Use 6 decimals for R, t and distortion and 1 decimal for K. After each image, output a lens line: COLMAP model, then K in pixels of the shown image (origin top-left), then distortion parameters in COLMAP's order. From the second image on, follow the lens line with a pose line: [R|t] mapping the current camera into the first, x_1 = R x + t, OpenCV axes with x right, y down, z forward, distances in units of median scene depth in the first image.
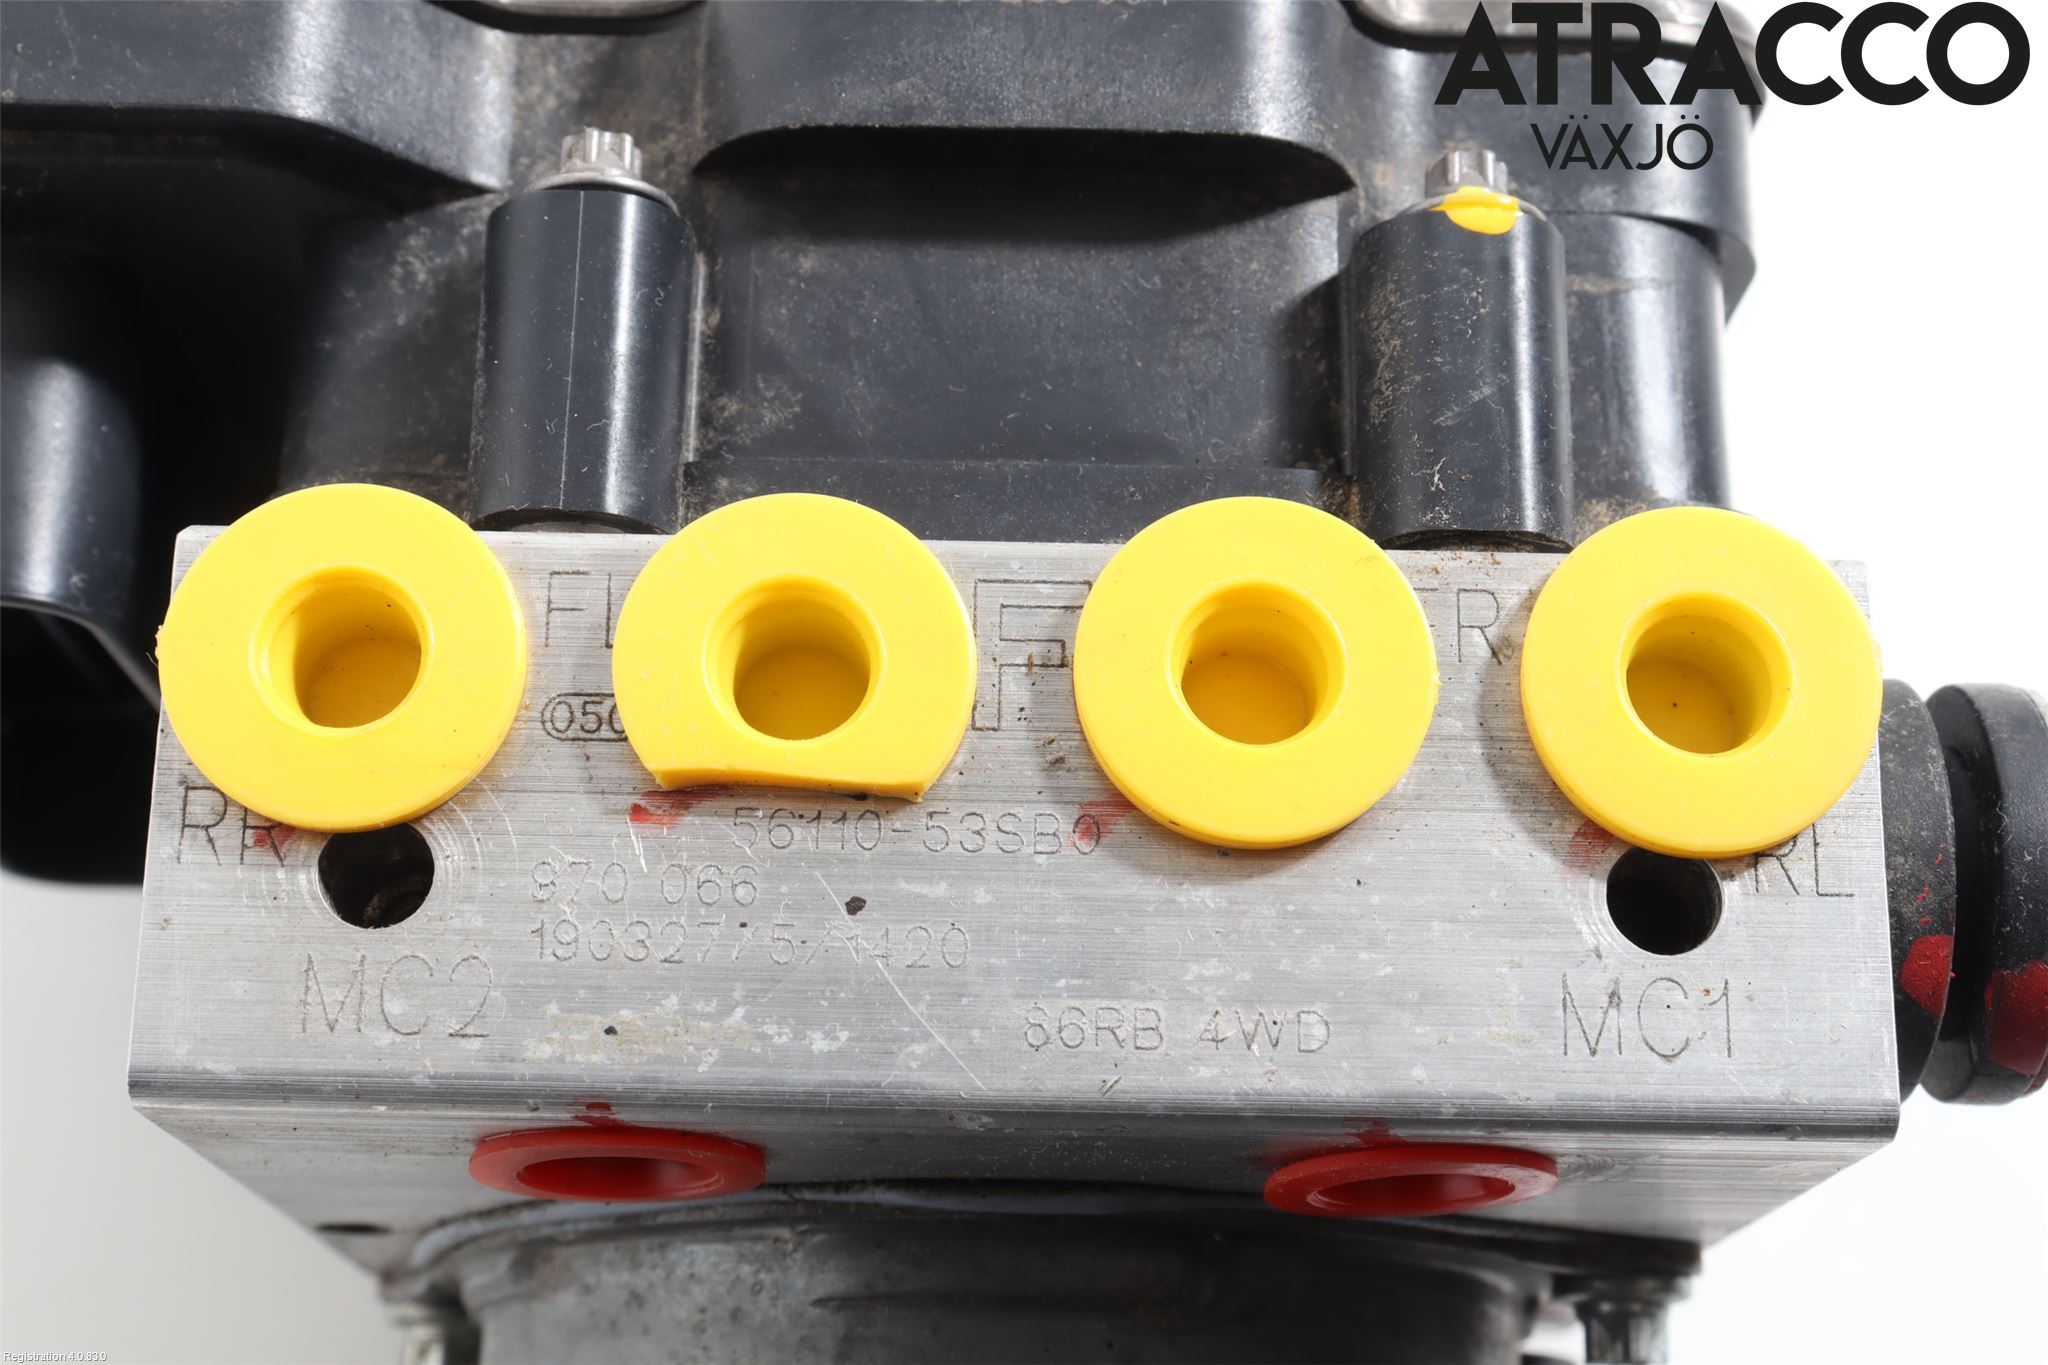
lens RADIAL K [[3875.4, 0, 1027.5], [0, 3875.4, 682.7], [0, 0, 1]] dist [-0.002152, 0.000000]
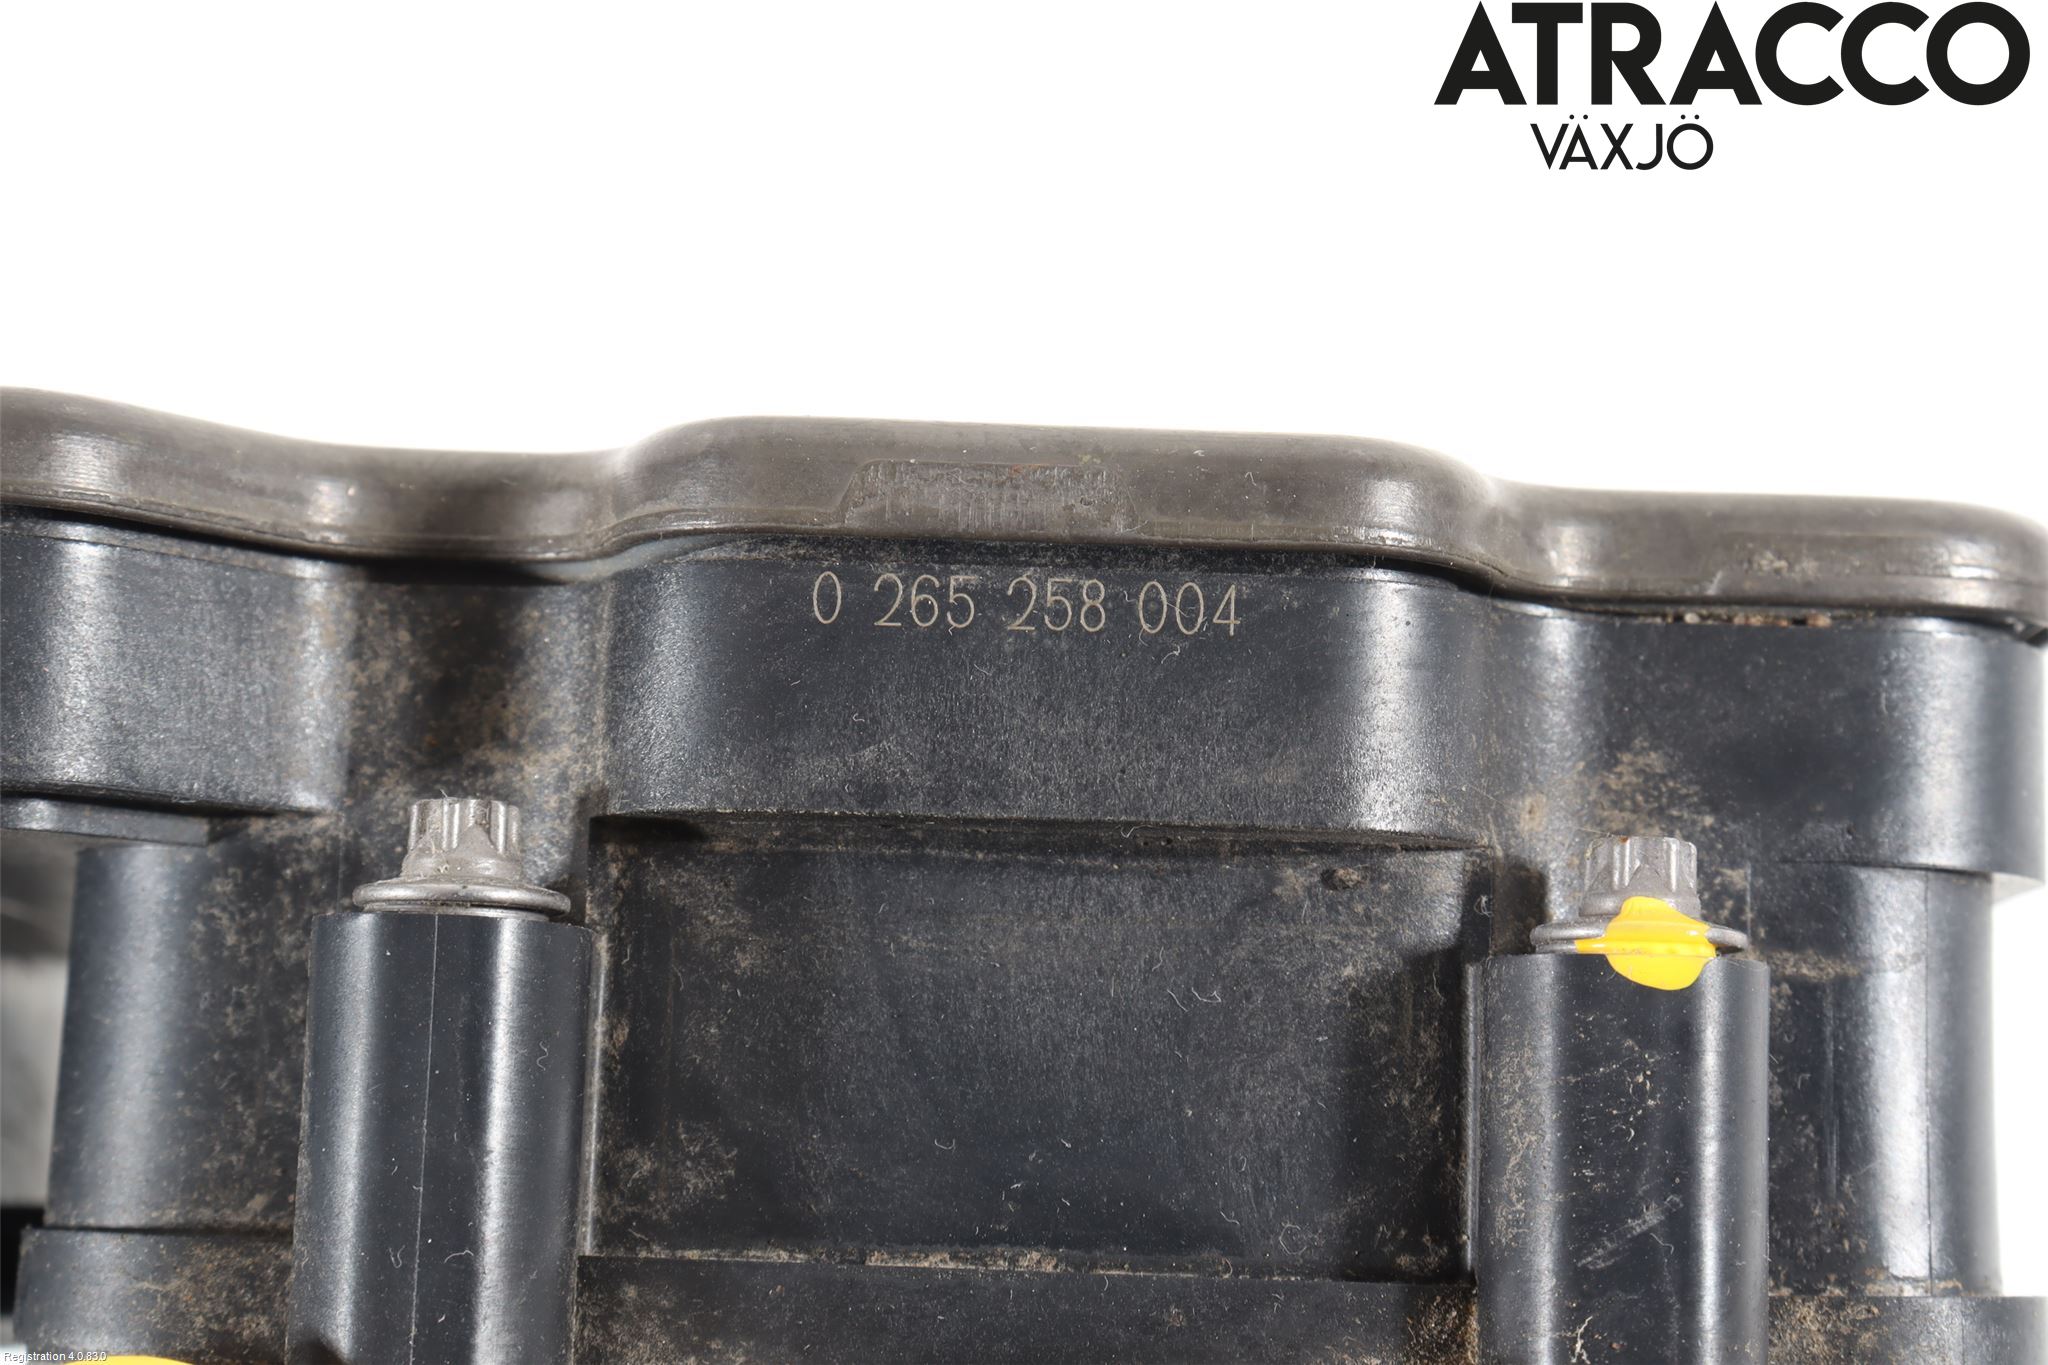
lens RADIAL K [[5116.2, 0, 1020.9], [0, 5116.2, 682.2], [0, 0, 1]] dist [0.052385, 0.000000]
pose [[0.999310, 0.013986, -0.034422, 0.028990], [-0.007075, 0.981128, 0.193231, -0.351822], [0.036475, -0.192854, 0.980549, 0.051488]]
